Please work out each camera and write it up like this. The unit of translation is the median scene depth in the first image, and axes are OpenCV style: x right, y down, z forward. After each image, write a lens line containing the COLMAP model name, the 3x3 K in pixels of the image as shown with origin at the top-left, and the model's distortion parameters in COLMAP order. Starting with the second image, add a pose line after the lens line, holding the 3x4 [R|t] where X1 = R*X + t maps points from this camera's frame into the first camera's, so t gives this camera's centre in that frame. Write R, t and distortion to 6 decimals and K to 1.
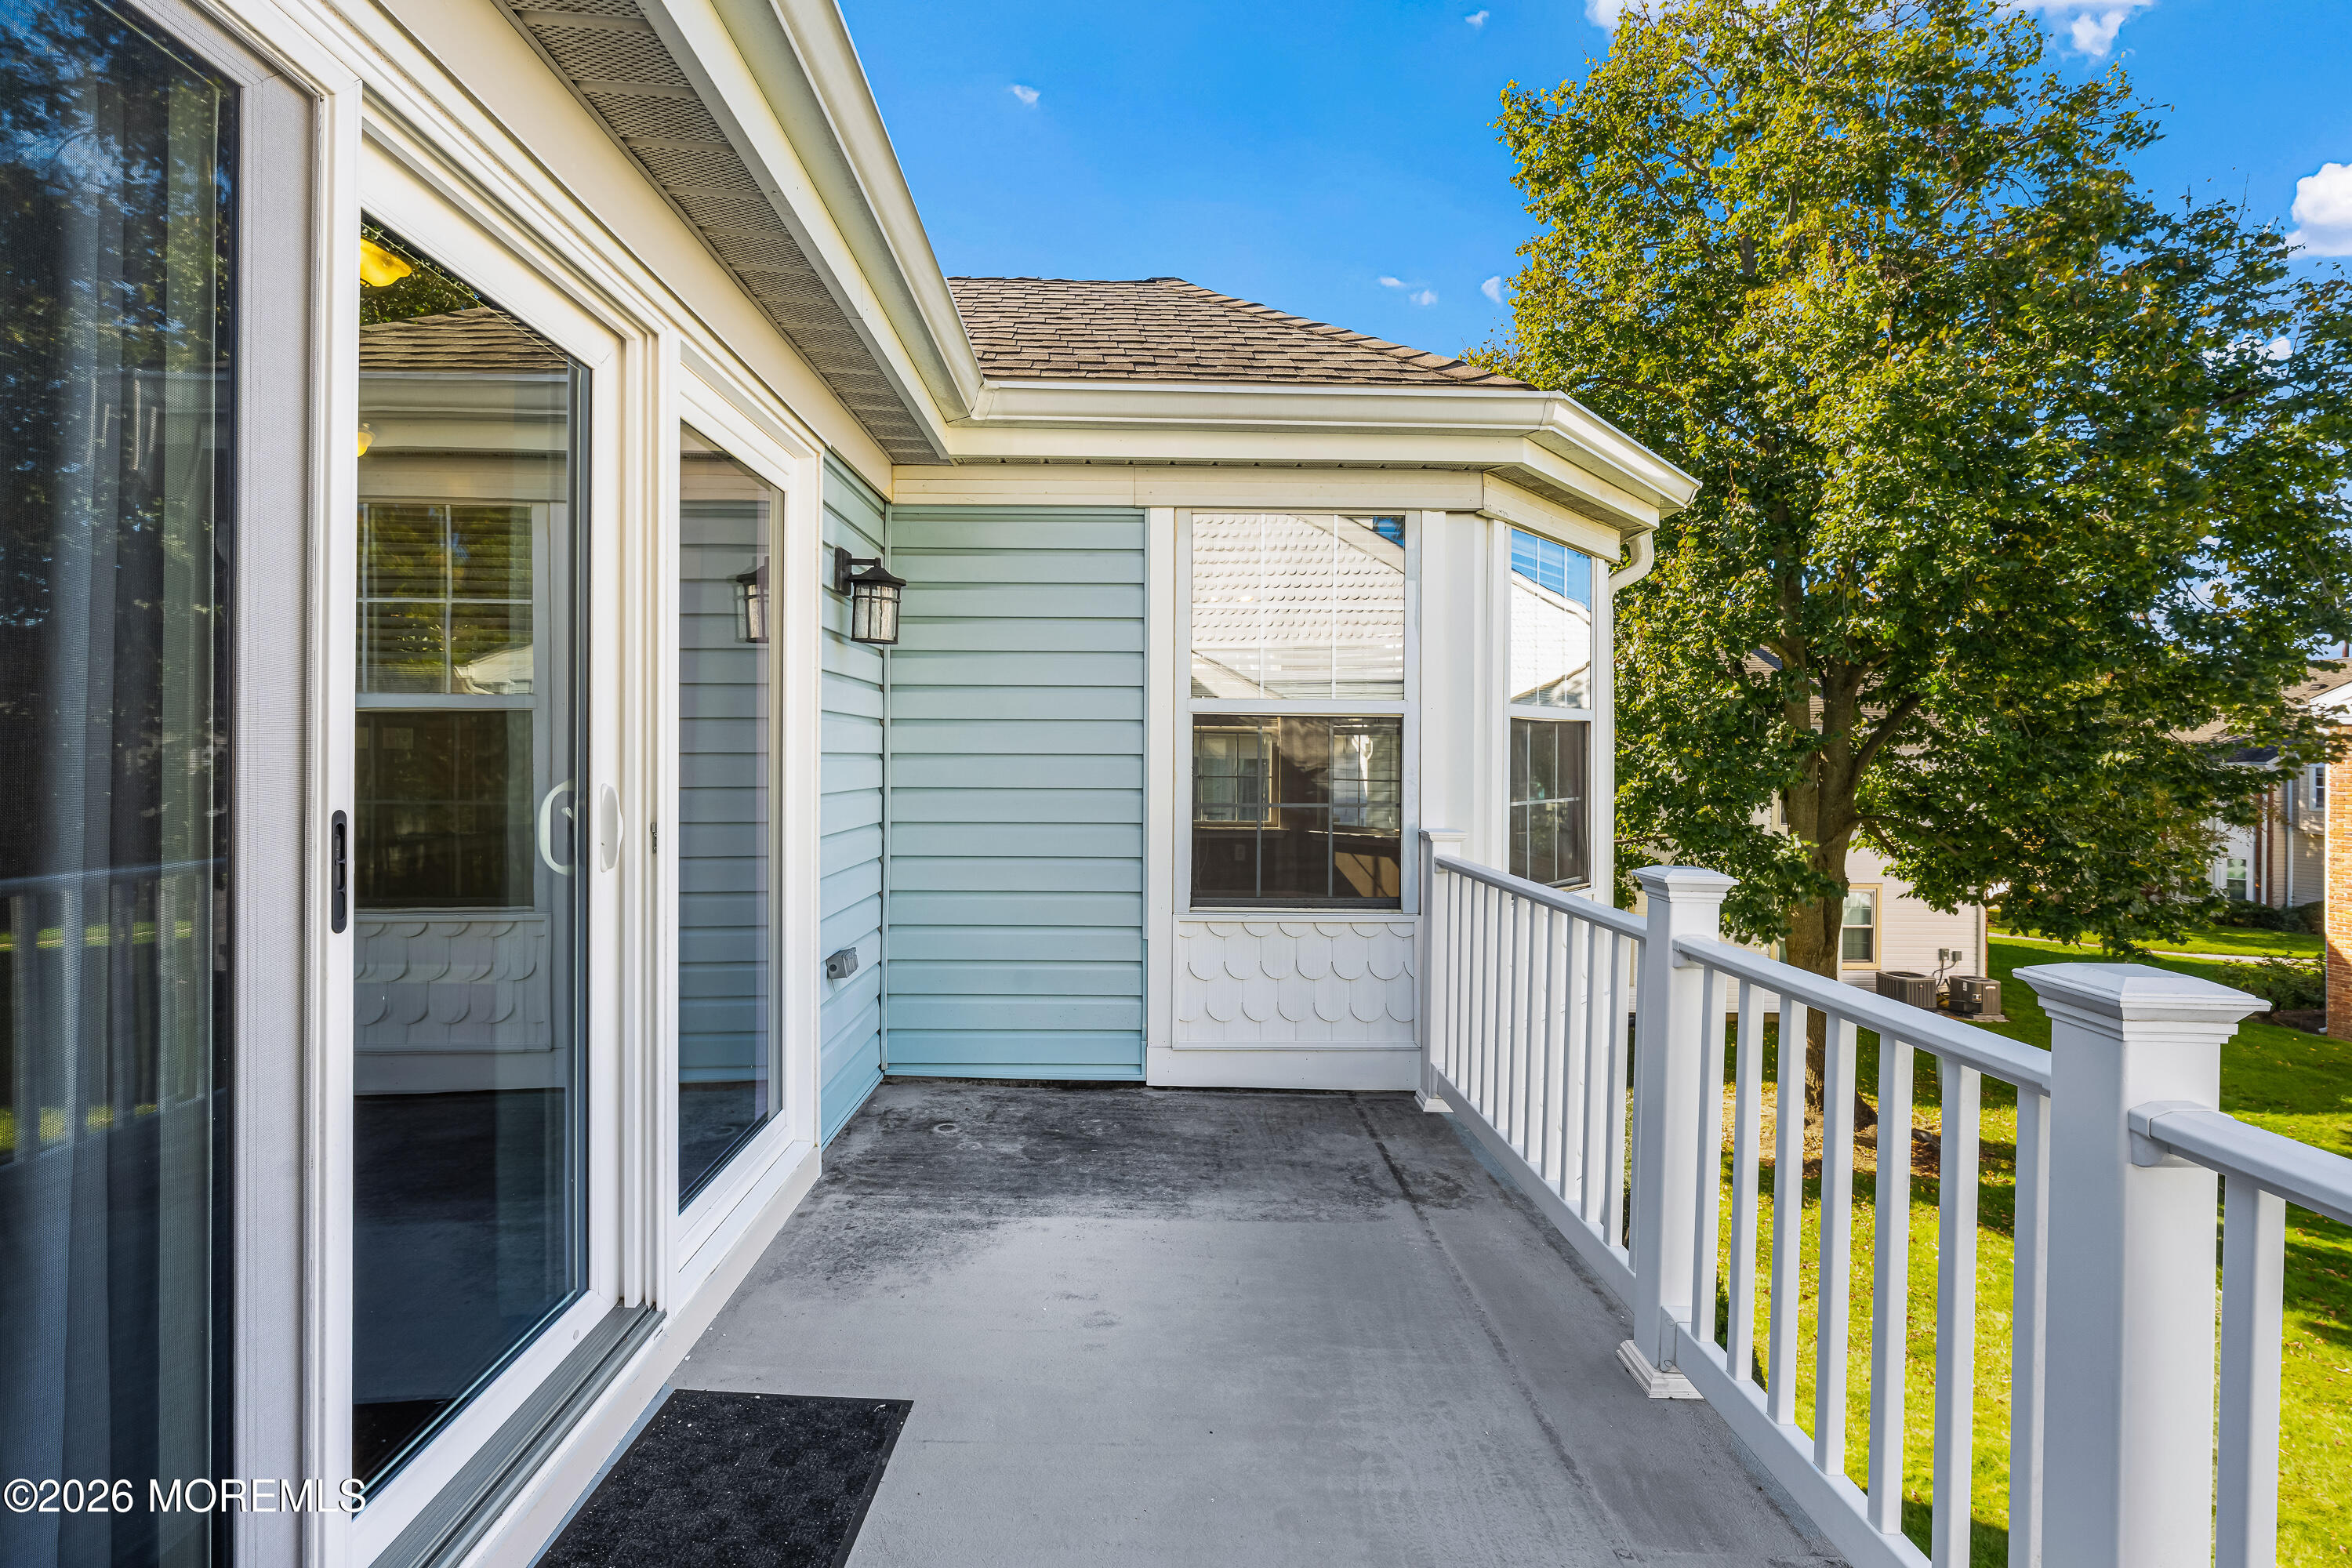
lens RADIAL K [[1012.5, 0, 1161.4], [0, 1012.5, 768.0], [0, 0, 1]] dist [0.000302, -0.000227]
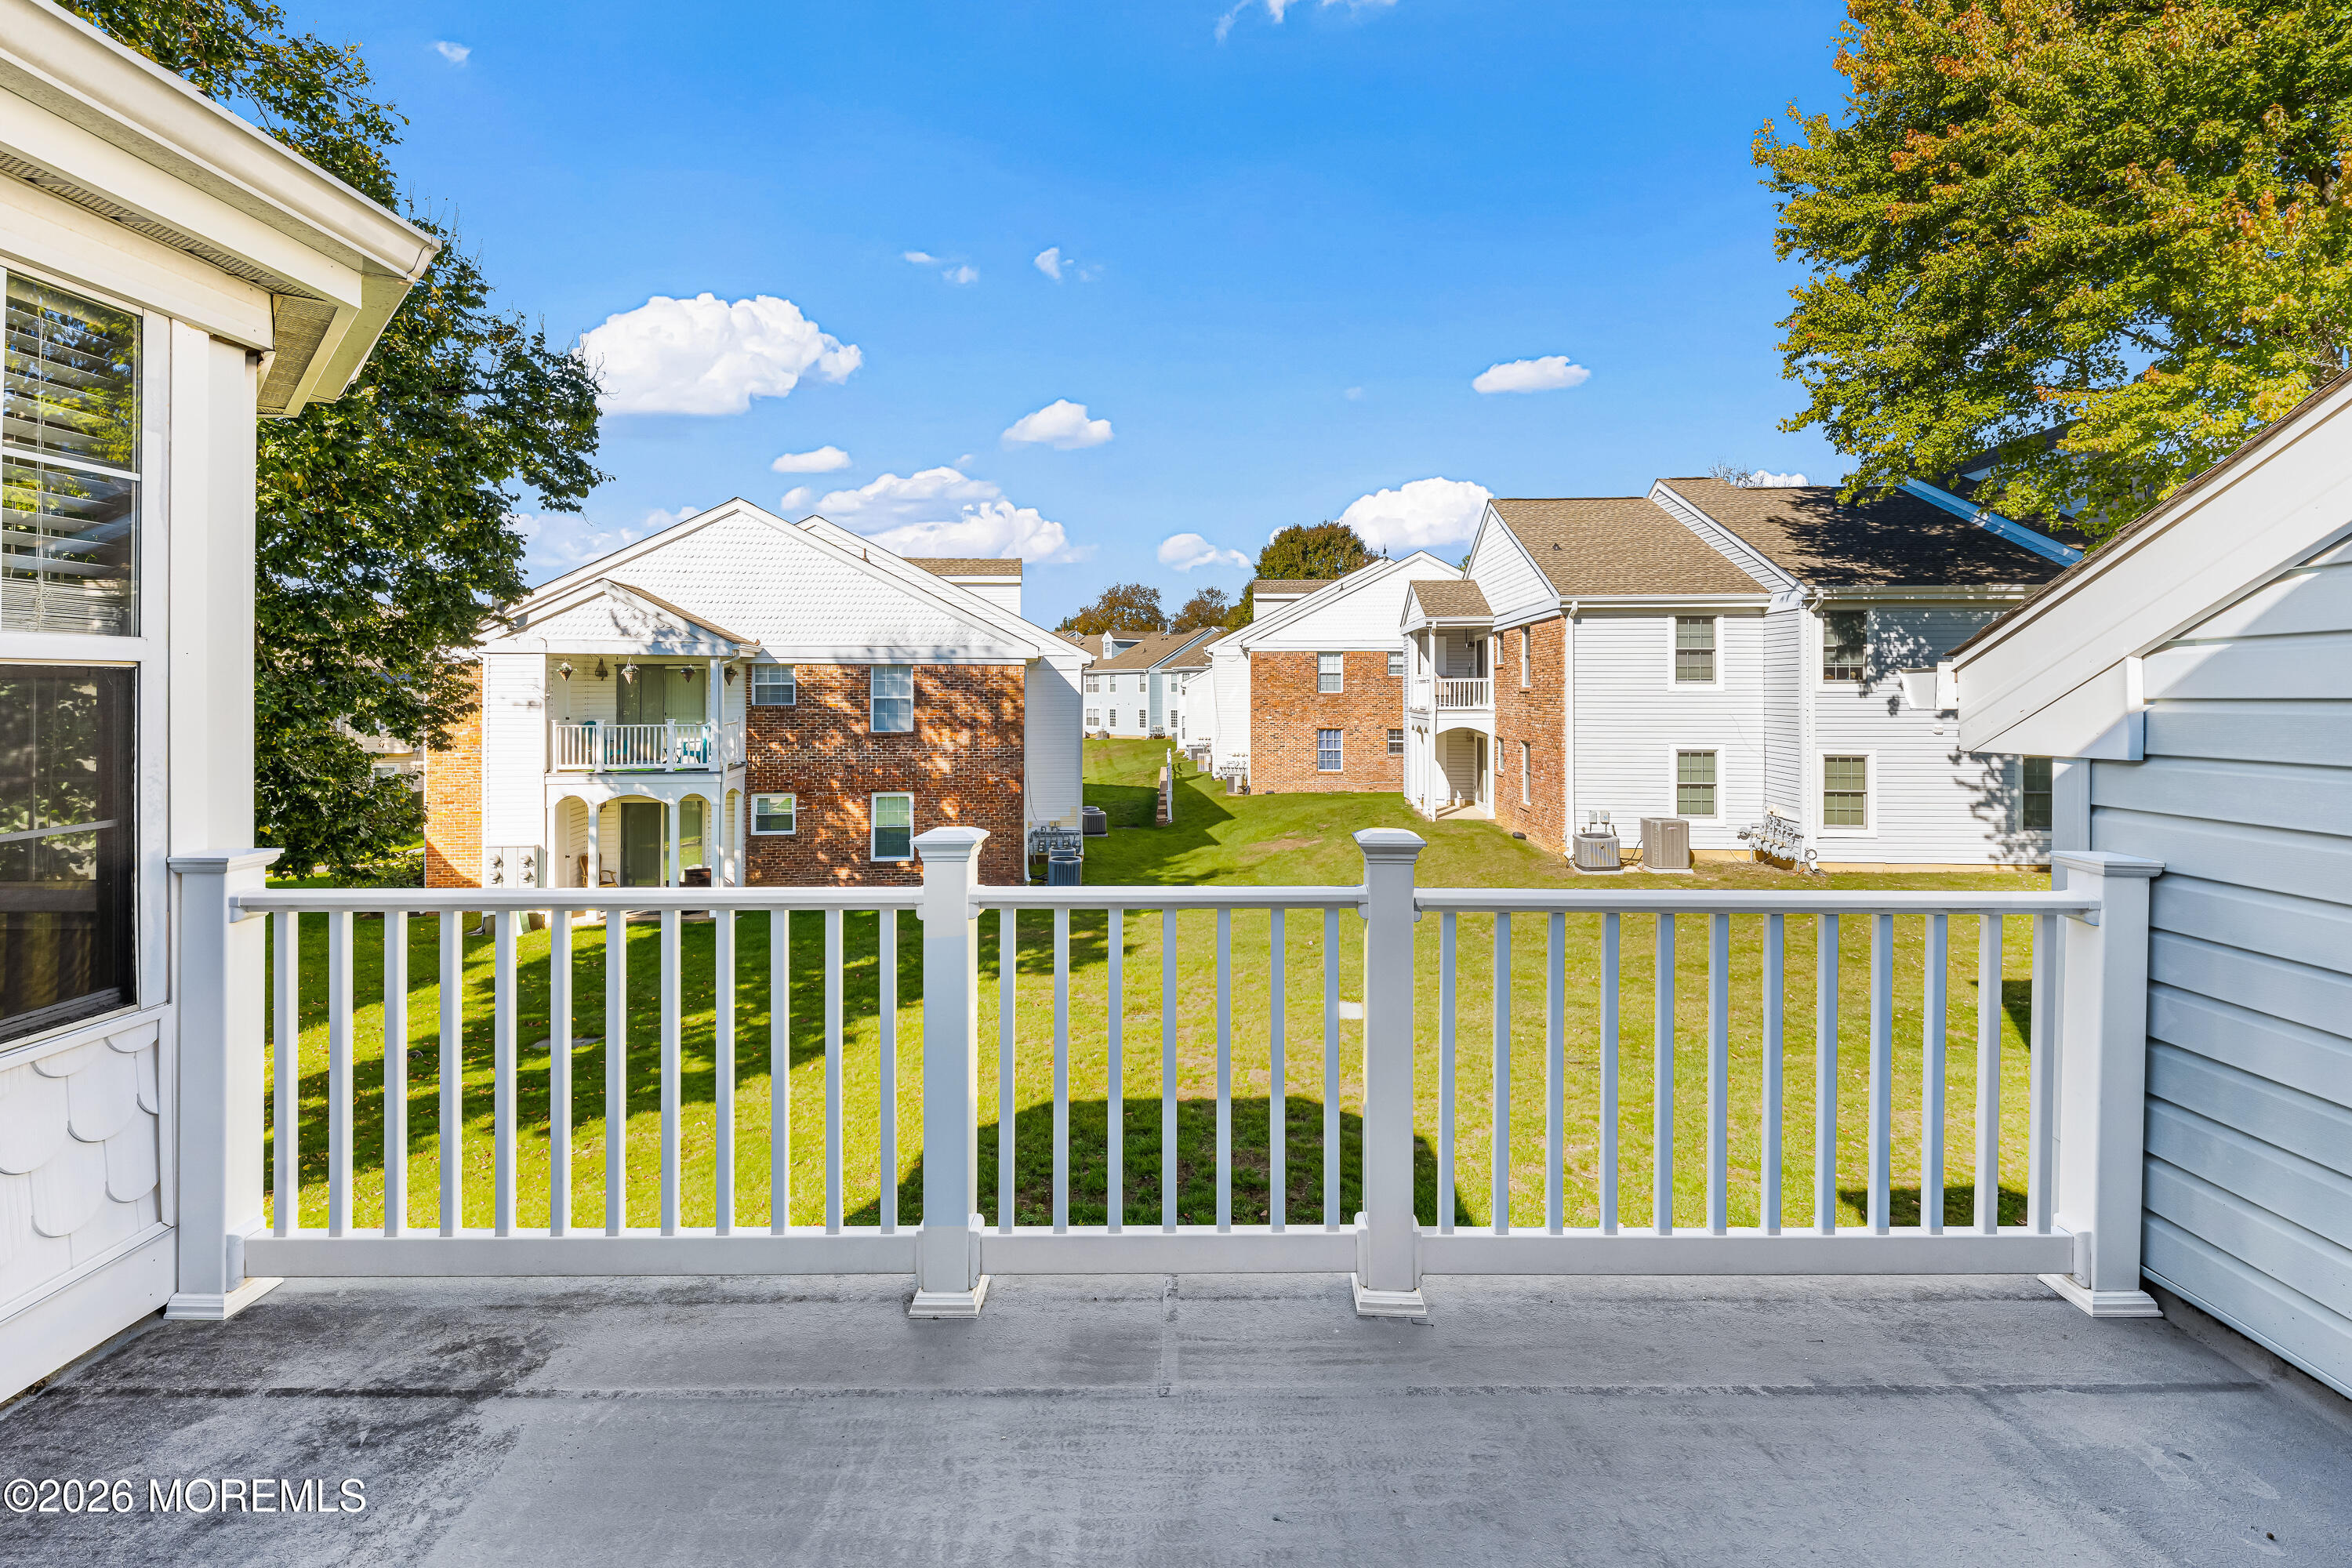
lens RADIAL K [[1005.6, 0, 1168.5], [0, 1005.6, 687.6], [0, 0, 1]] dist [-0.000694, 0.000157]
pose [[0.027442, -0.004810, 0.999612, -0.337583], [0.015651, 0.999868, 0.004381, -0.033953], [-0.999501, 0.015525, 0.027513, 0.428701]]
